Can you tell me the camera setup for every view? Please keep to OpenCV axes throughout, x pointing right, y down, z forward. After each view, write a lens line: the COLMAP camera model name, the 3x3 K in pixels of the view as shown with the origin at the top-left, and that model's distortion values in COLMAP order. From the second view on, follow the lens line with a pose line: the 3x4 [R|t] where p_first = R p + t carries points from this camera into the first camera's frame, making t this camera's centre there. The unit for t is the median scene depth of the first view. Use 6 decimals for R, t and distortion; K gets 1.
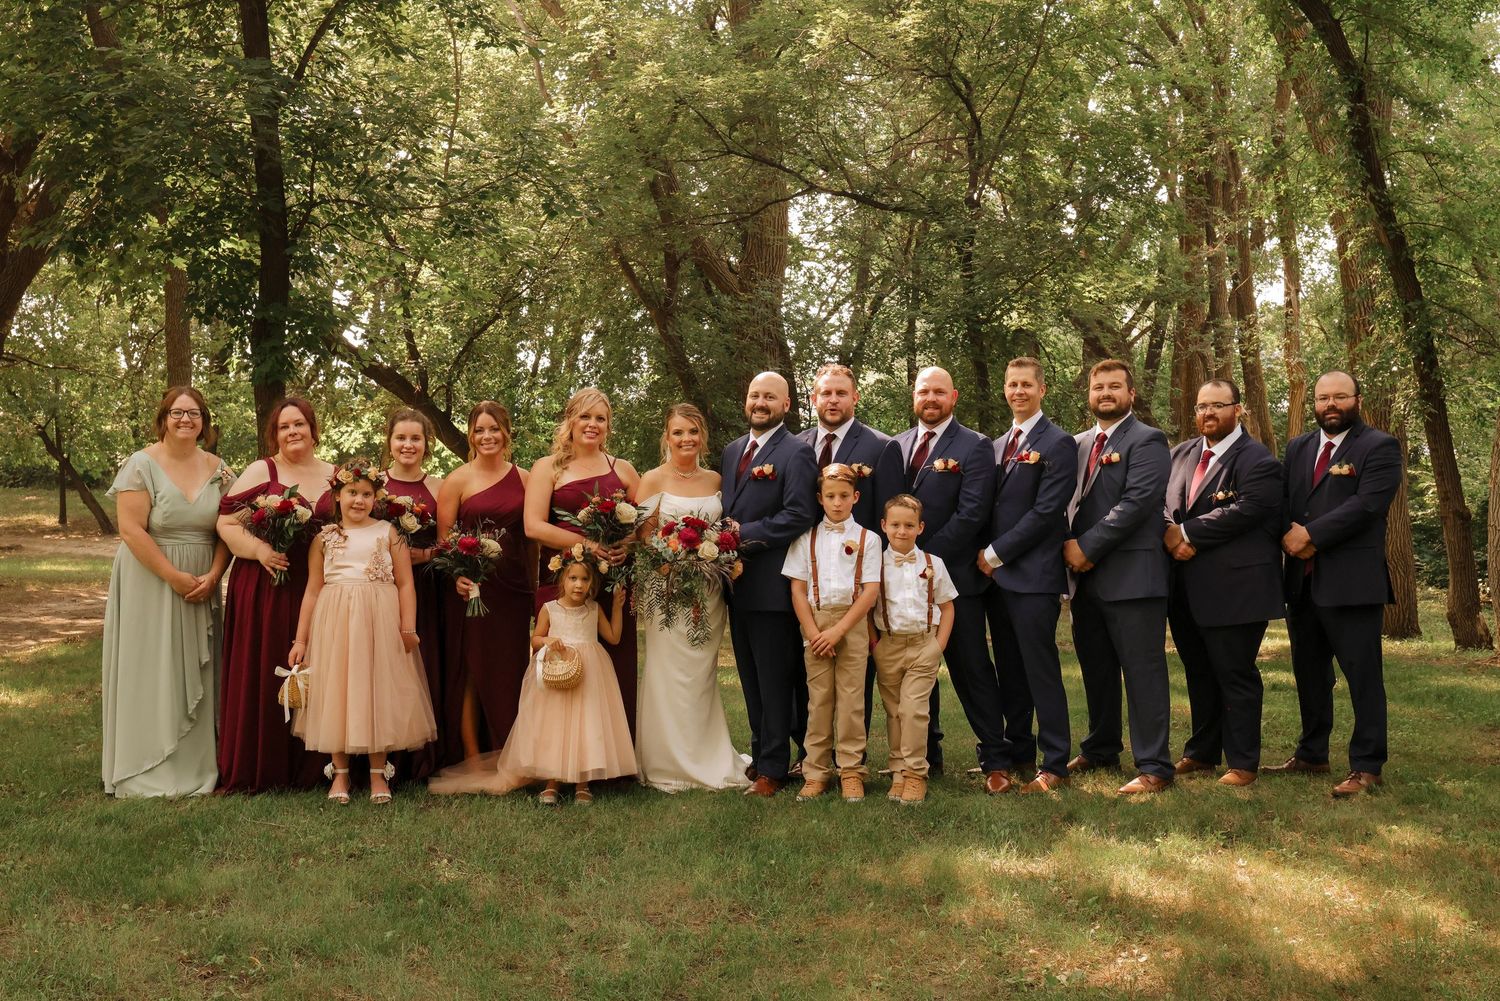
lens RADIAL K [[1513.2, 0, 750.0], [0, 1513.2, 500.5], [0, 0, 1]] dist [-0.077909, 0.005434]
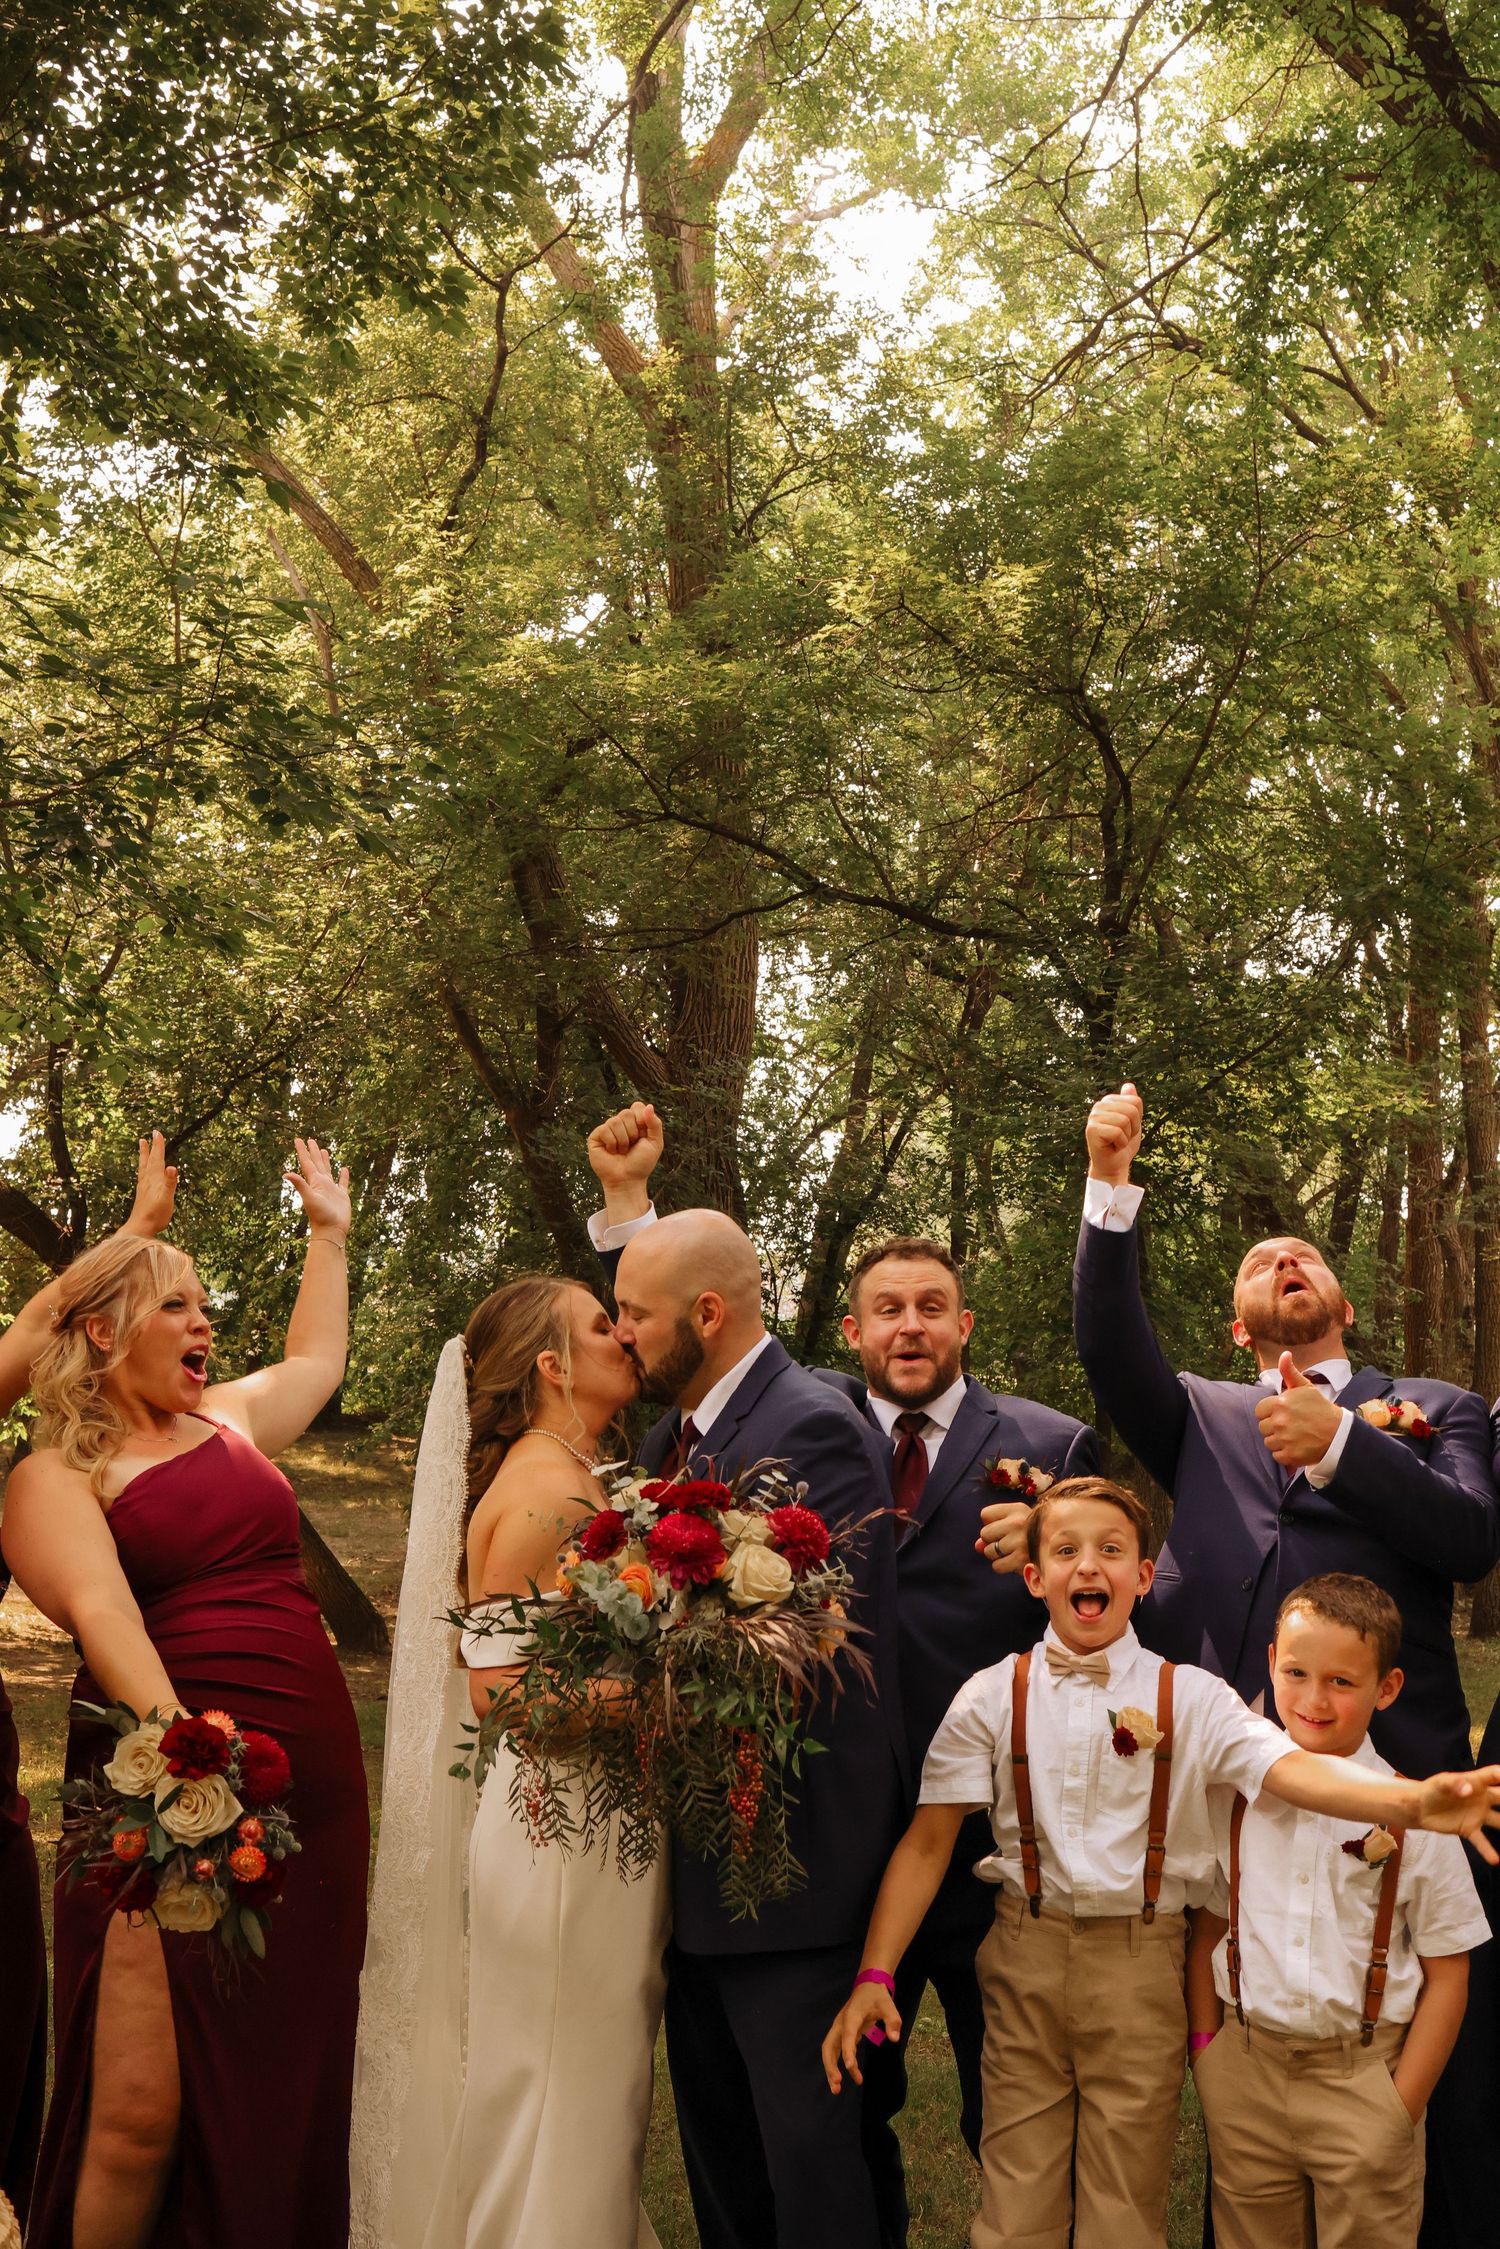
lens RADIAL K [[2250.4, 0, 750.0], [0, 2250.4, 1124.5], [0, 0, 1]] dist [-0.088207, 0.015460]
pose [[0.998390, 0.039591, 0.040608, -0.008648], [-0.033664, 0.989931, -0.137487, -0.008709], [-0.045642, 0.135898, 0.989671, 0.154826]]
